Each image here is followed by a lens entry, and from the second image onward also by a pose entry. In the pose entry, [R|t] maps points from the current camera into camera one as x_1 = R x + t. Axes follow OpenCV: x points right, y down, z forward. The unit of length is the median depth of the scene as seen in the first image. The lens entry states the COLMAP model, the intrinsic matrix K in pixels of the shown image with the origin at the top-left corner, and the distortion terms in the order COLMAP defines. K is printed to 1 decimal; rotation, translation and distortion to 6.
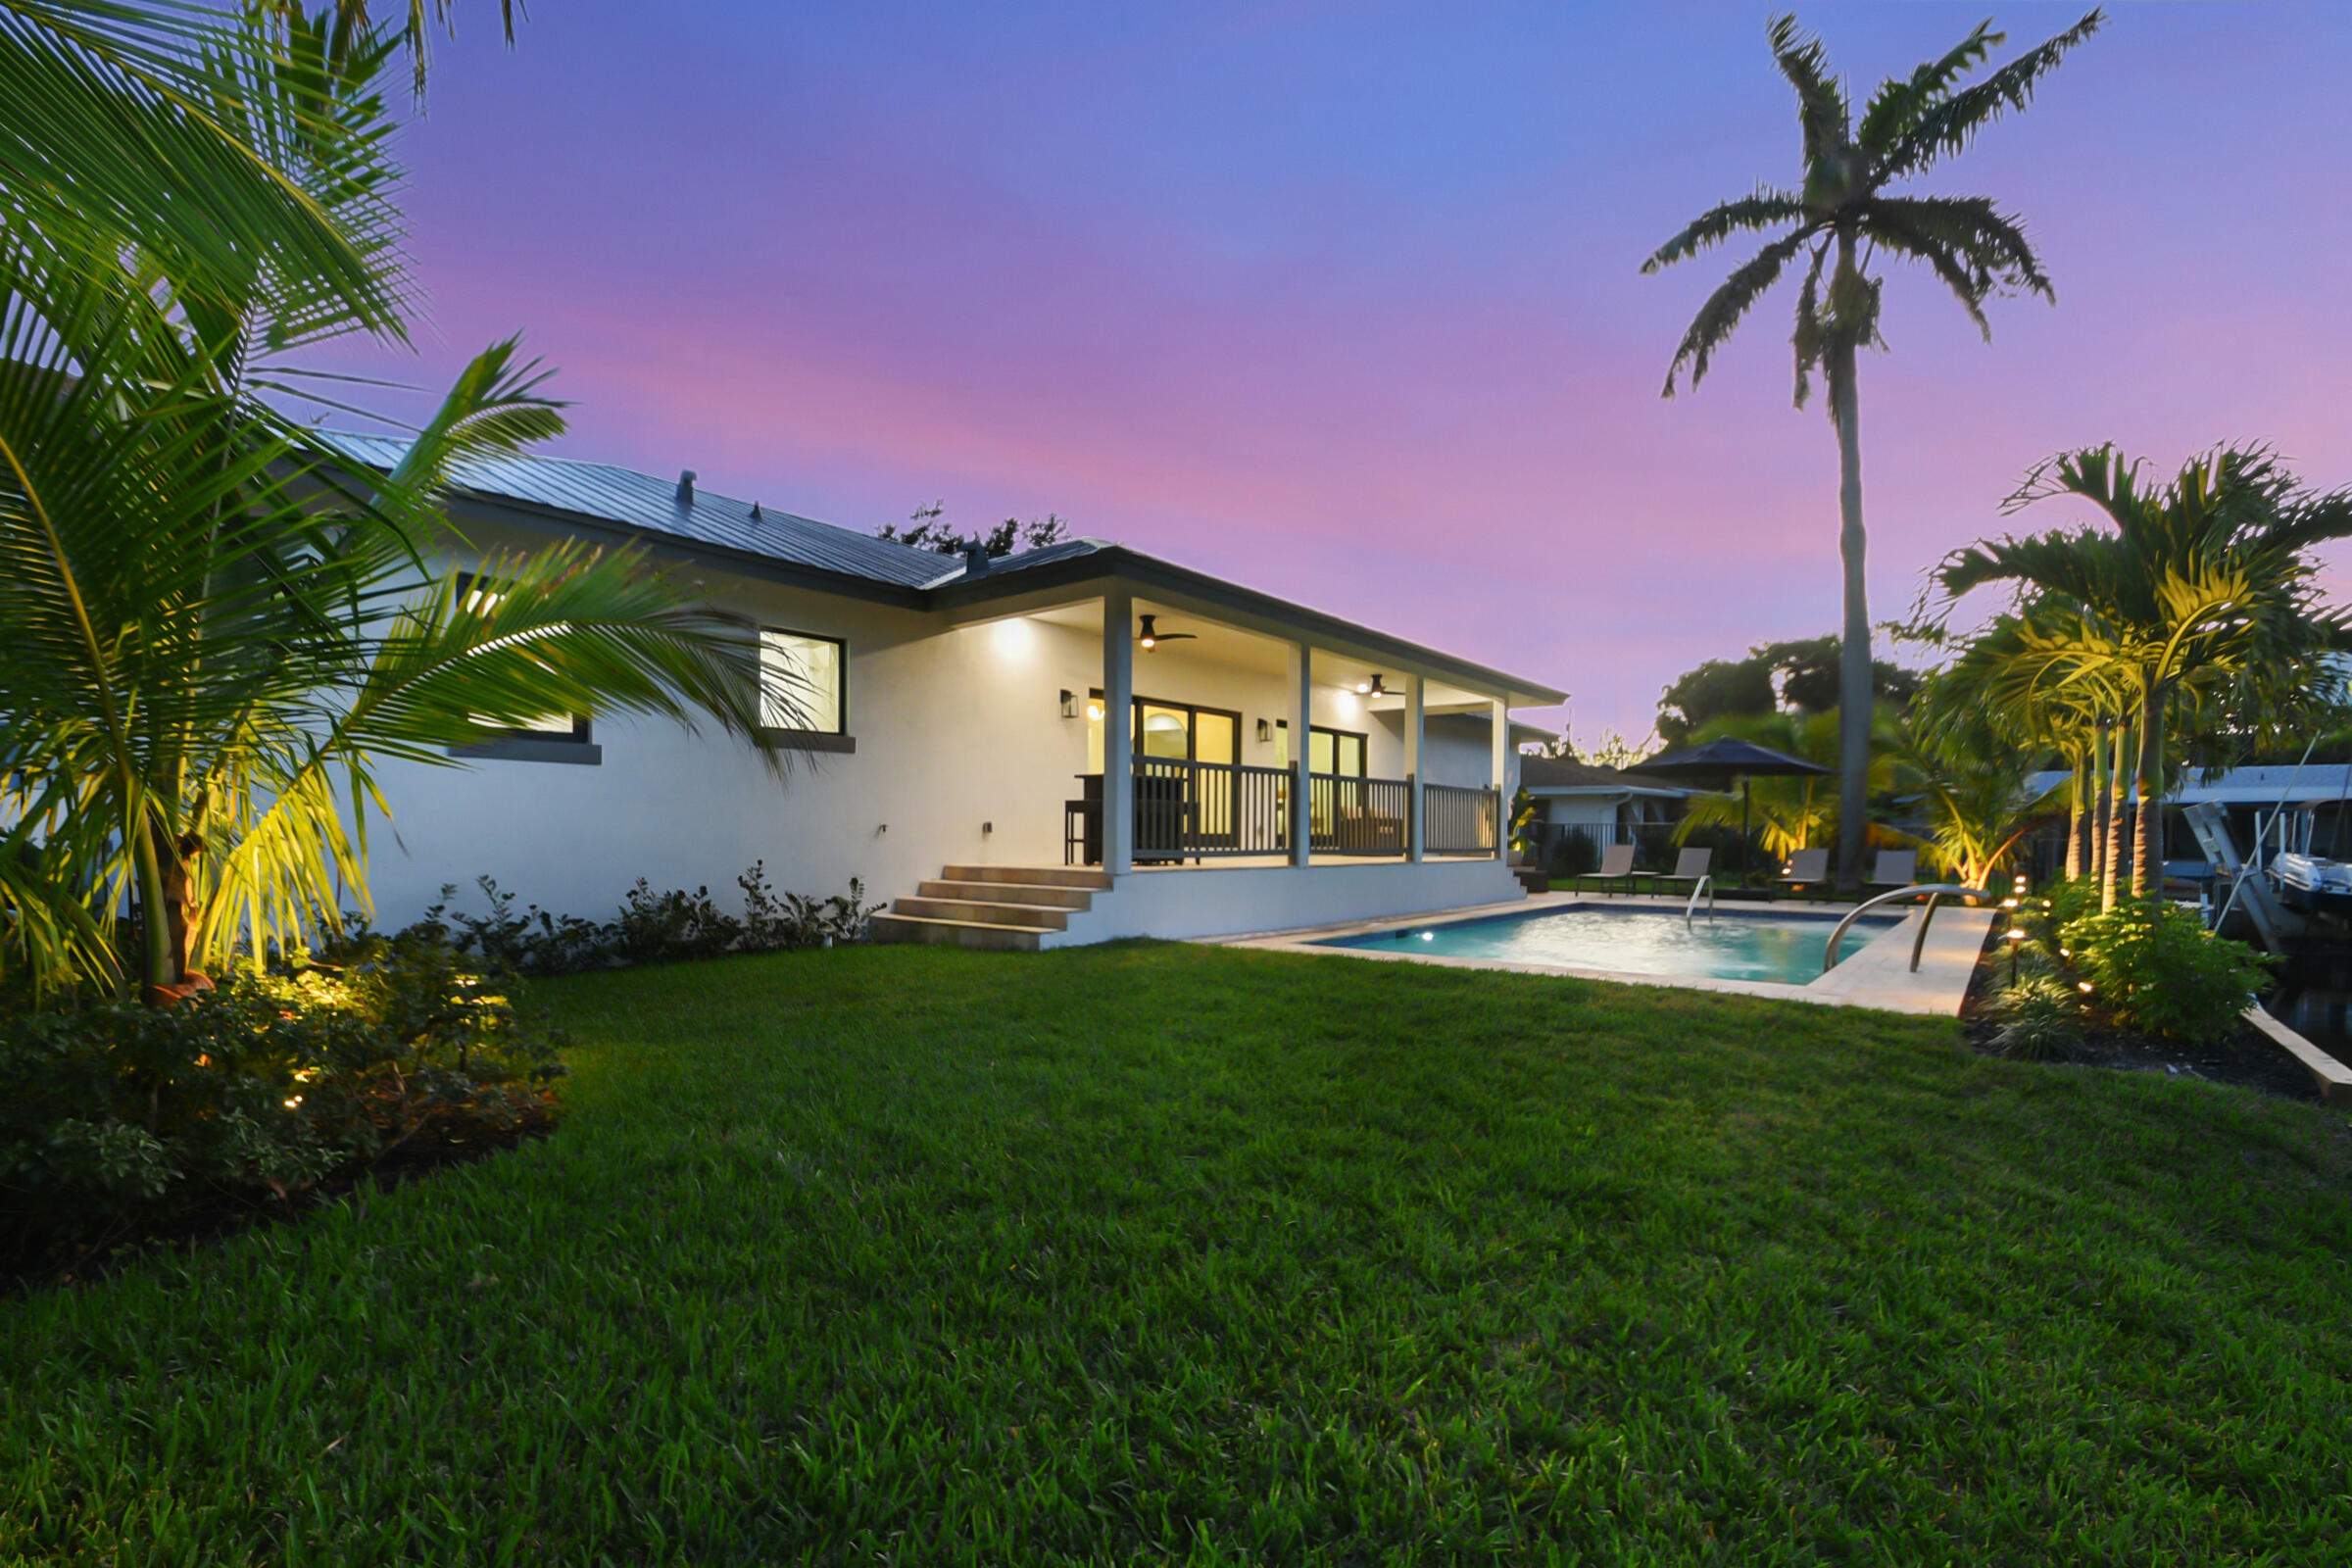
lens RADIAL K [[1043.7, 0, 1160.9], [0, 1043.7, 846.7], [0, 0, 1]] dist [0.018116, -0.016688]
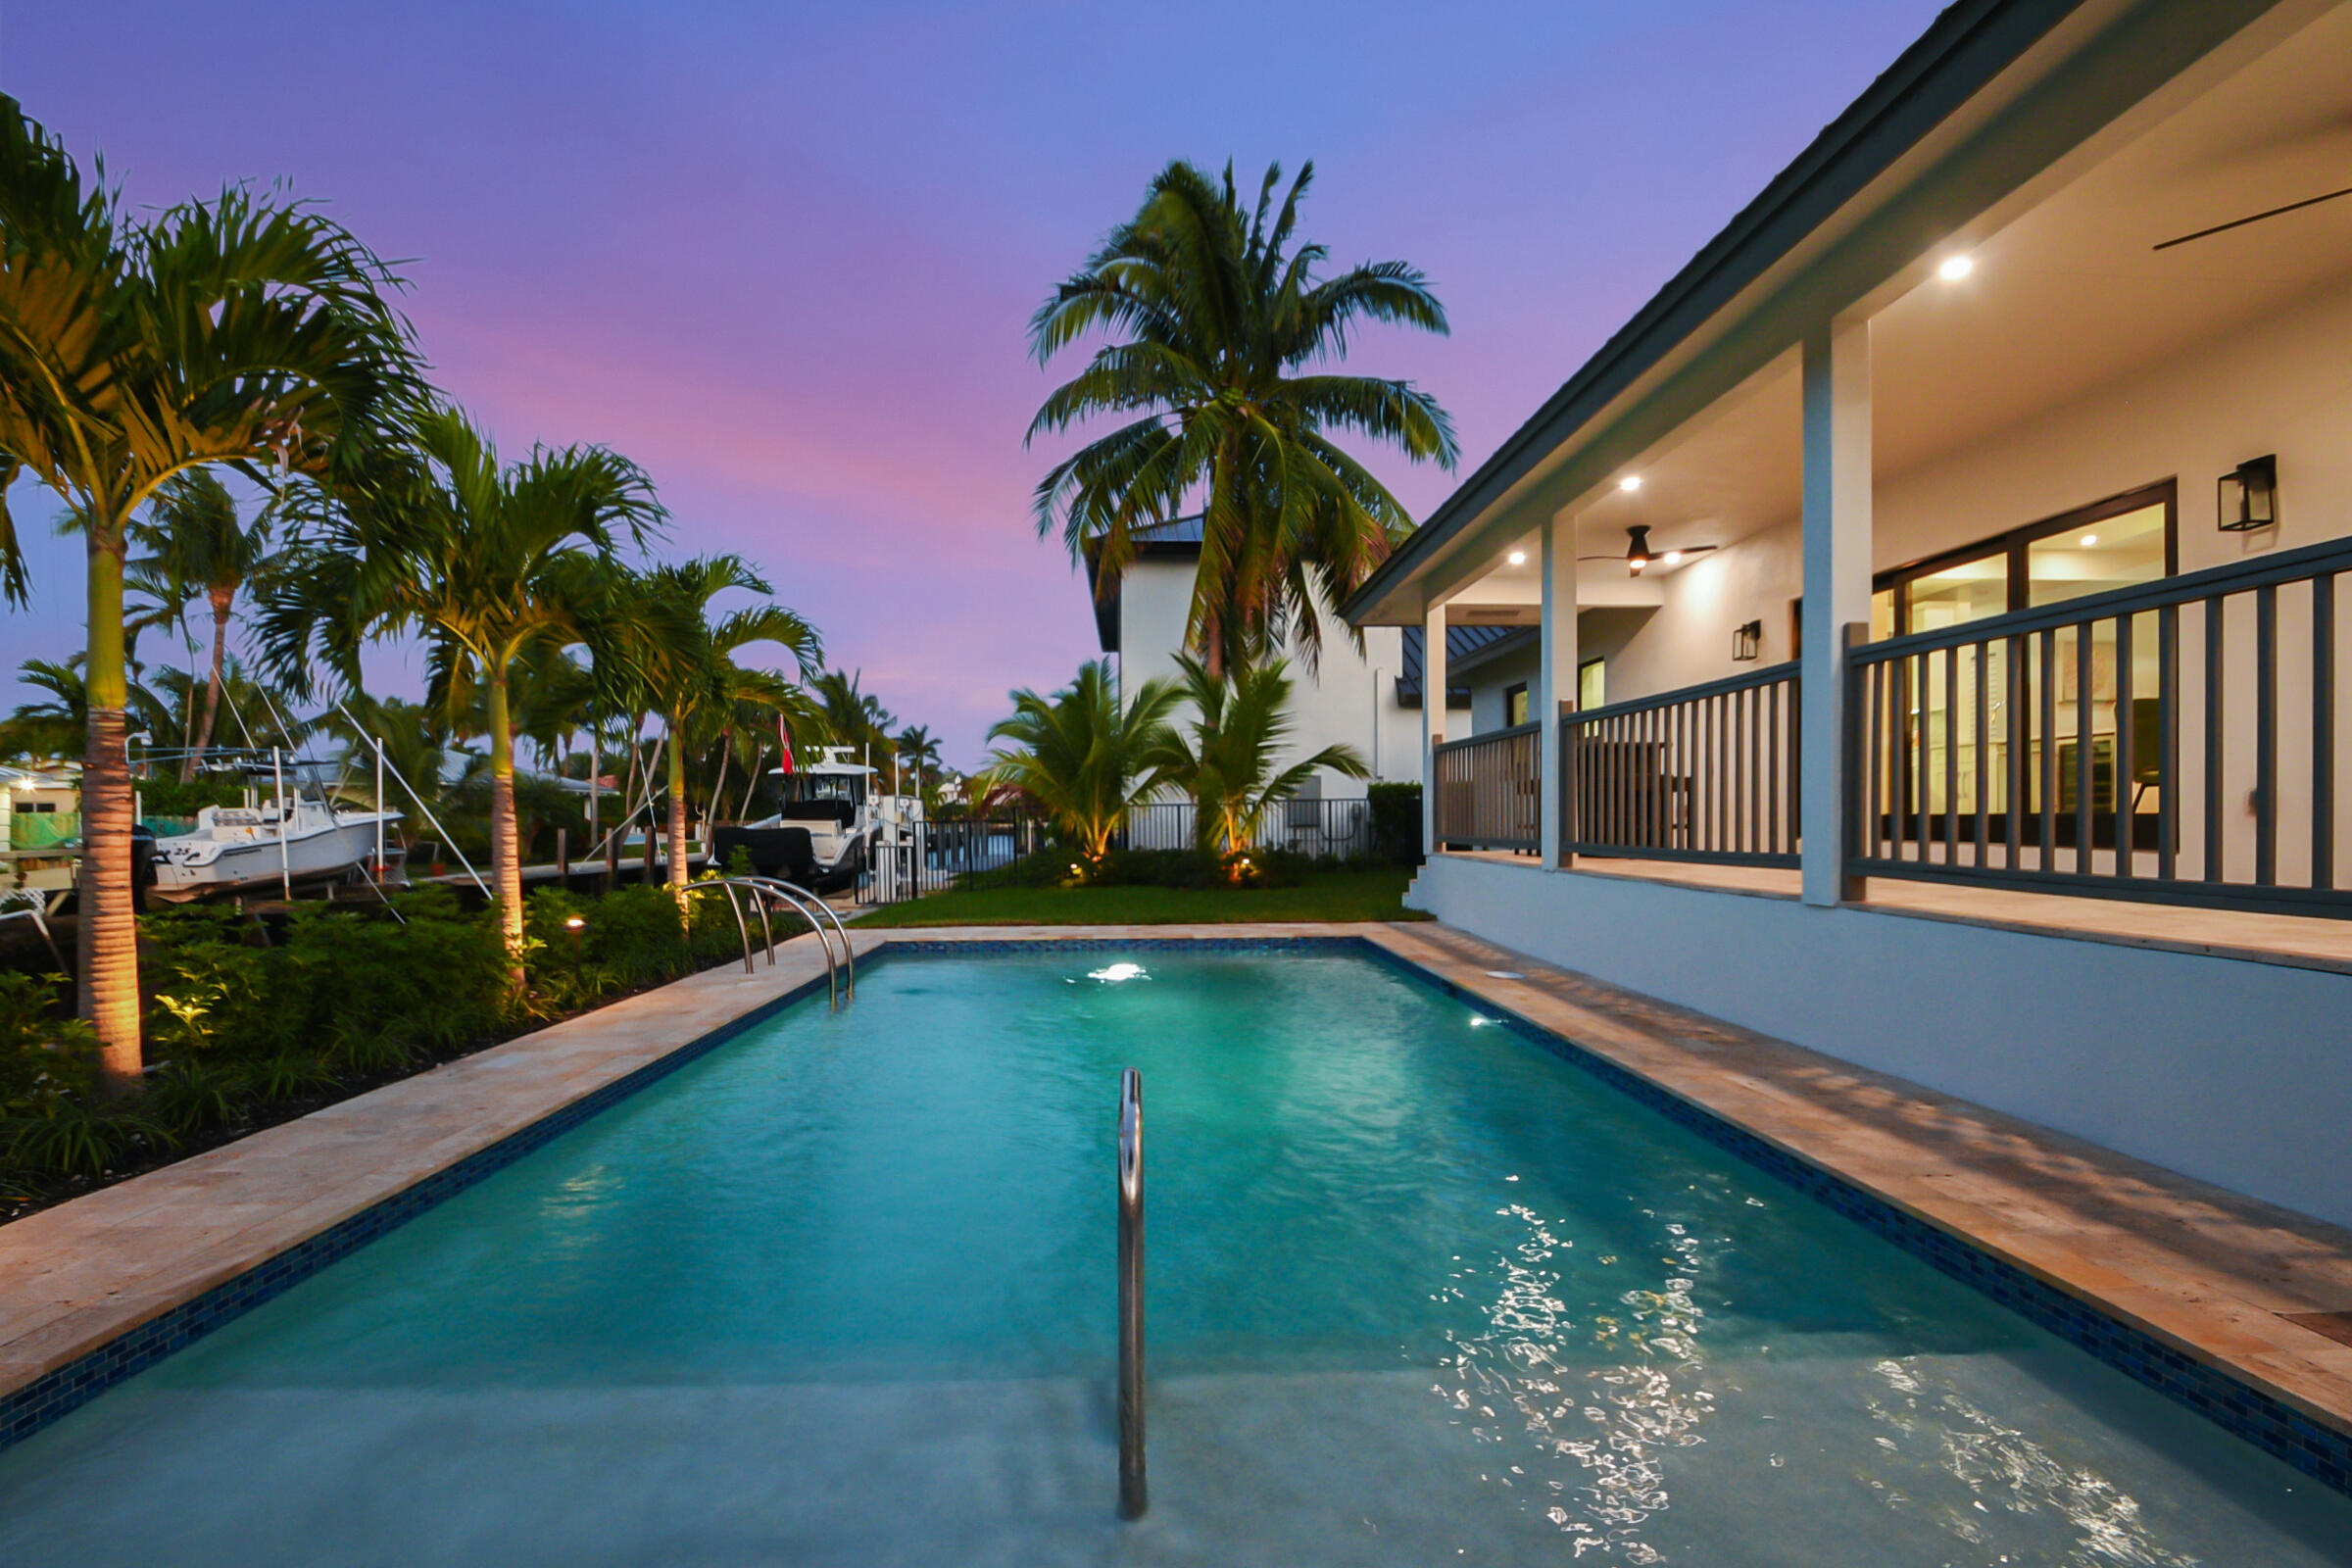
lens RADIAL K [[1057.8, 0, 1160.6], [0, 1057.8, 822.6], [0, 0, 1]] dist [0.011484, -0.016519]
pose [[-0.754434, 0.004117, -0.656363, 0.513749], [-0.004506, 0.999924, 0.011451, -0.010548], [0.656360, 0.011596, -0.754358, 0.928370]]
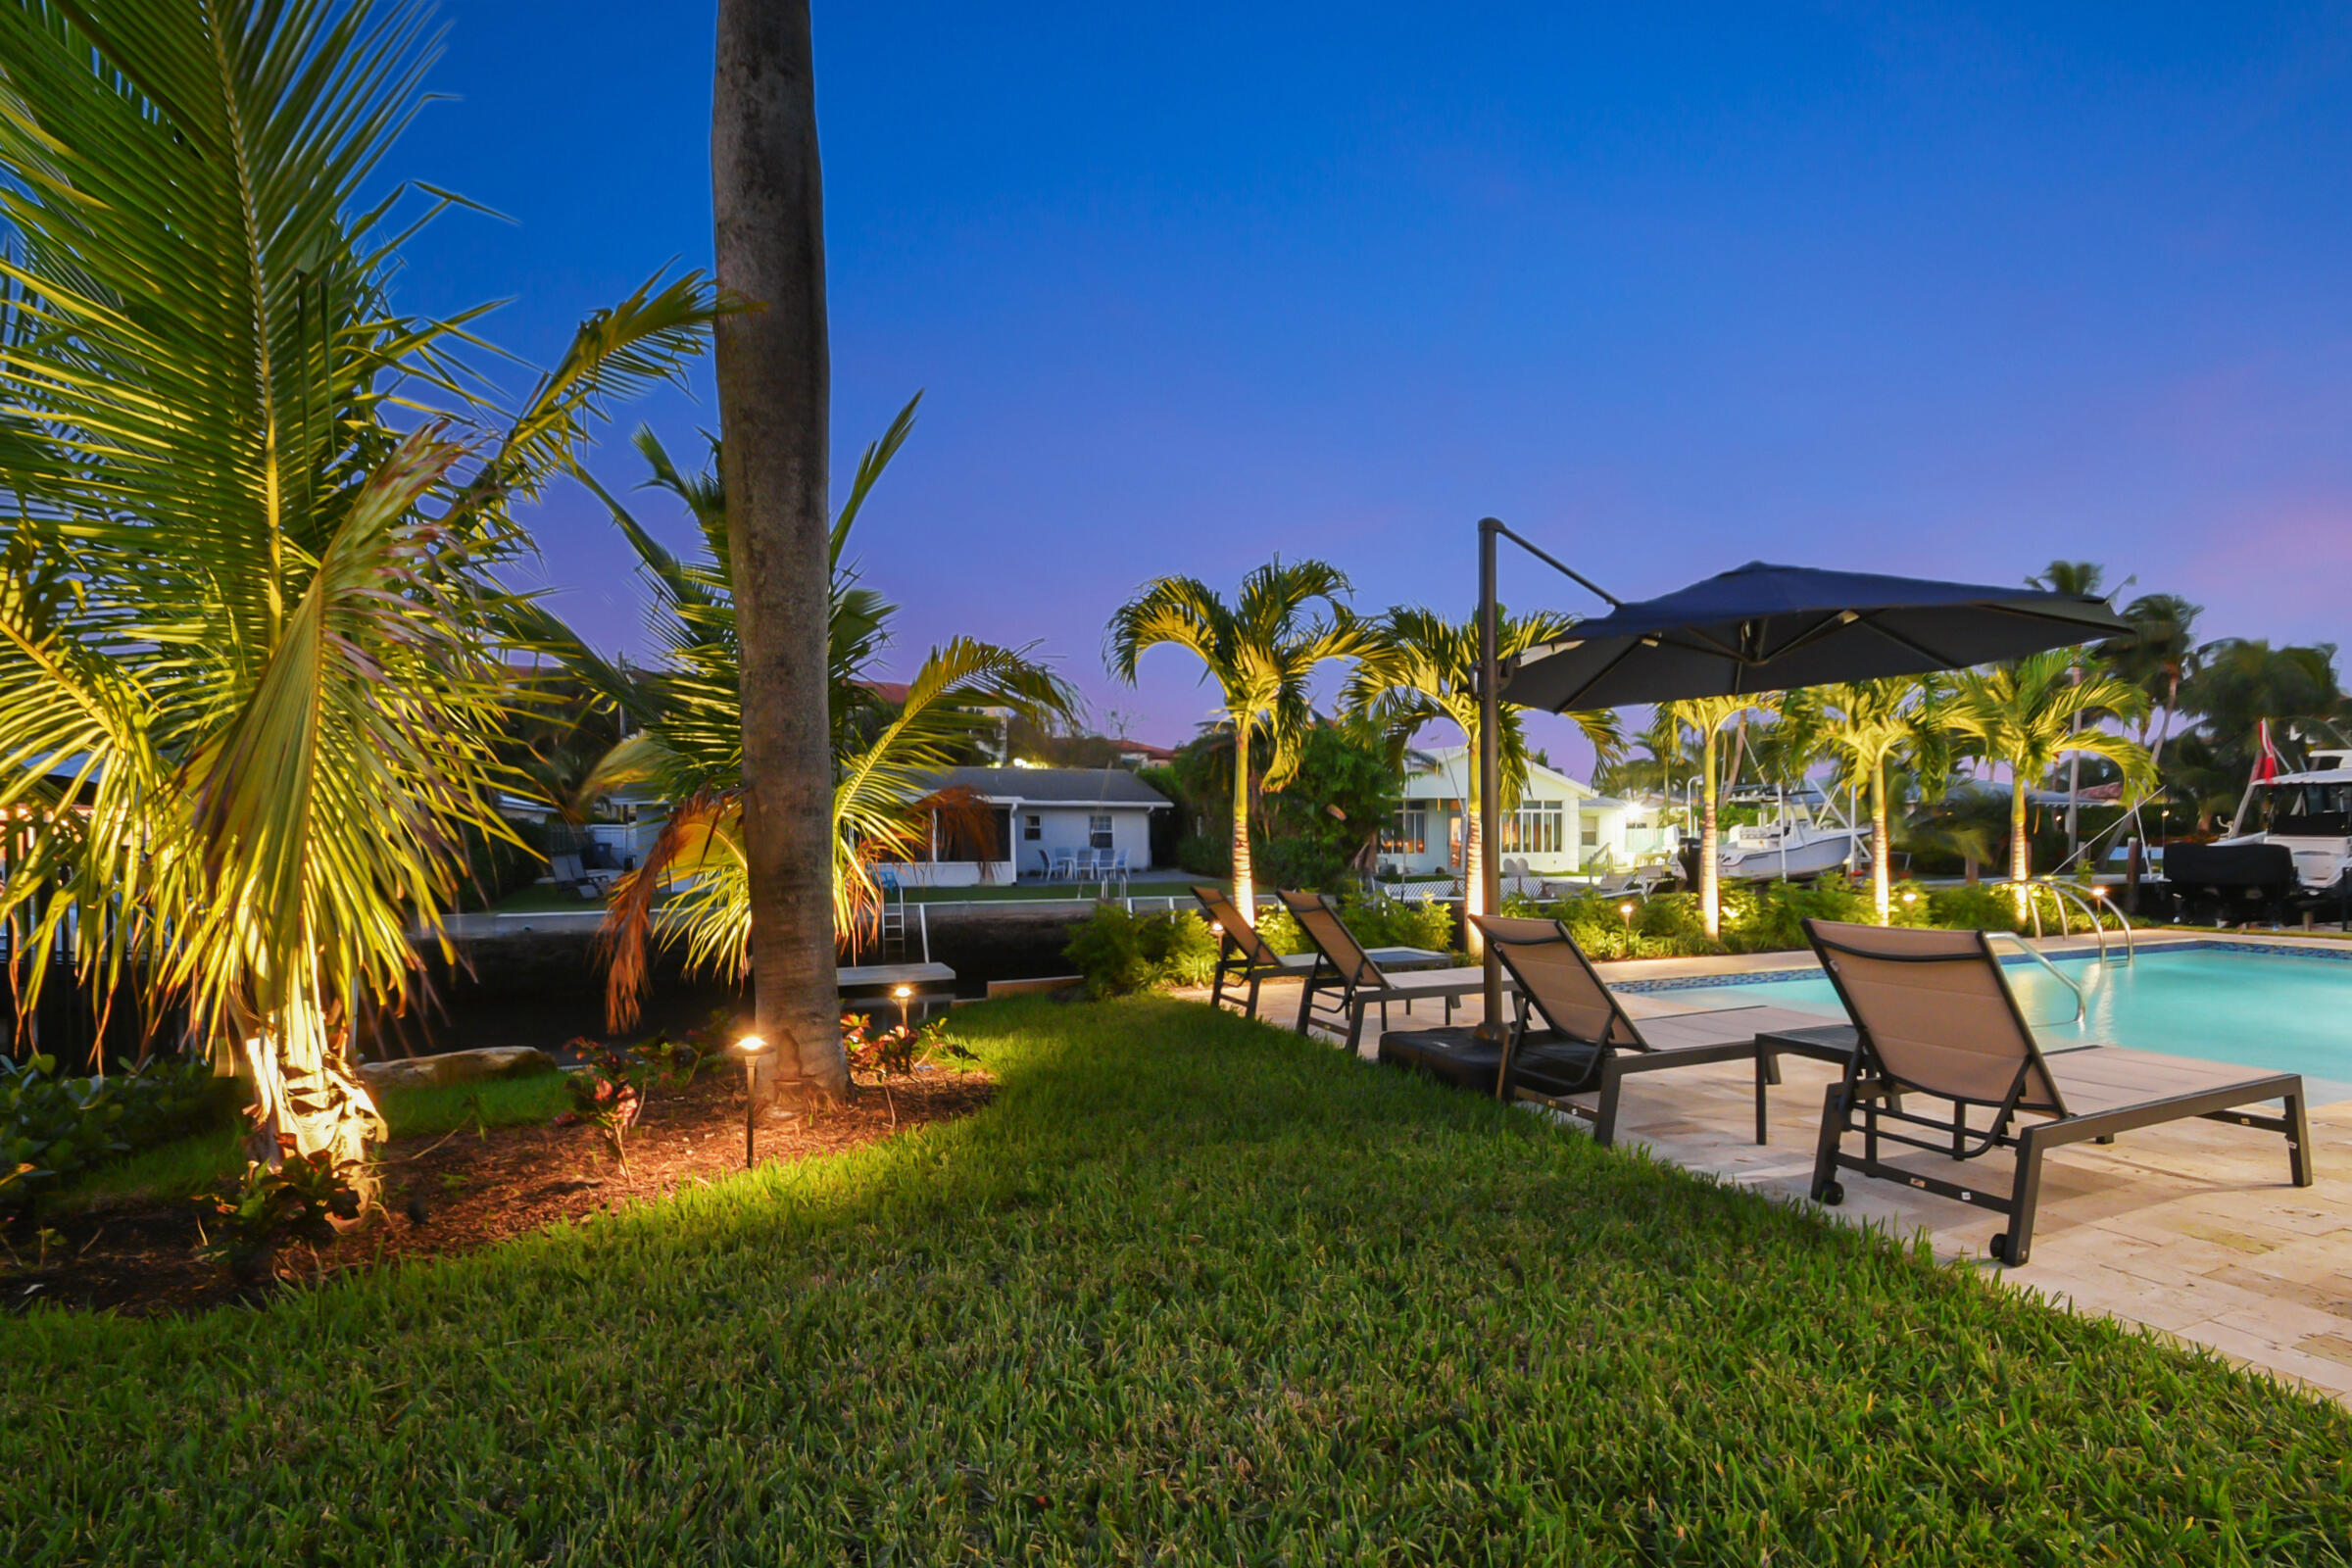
lens RADIAL K [[1057.8, 0, 1160.6], [0, 1057.8, 822.6], [0, 0, 1]] dist [0.011484, -0.016519]
pose [[-0.870394, 0.008098, 0.492289, 0.508297], [0.008231, 0.999964, -0.001897, -0.020549], [-0.492287, 0.002401, -0.870430, 1.331368]]
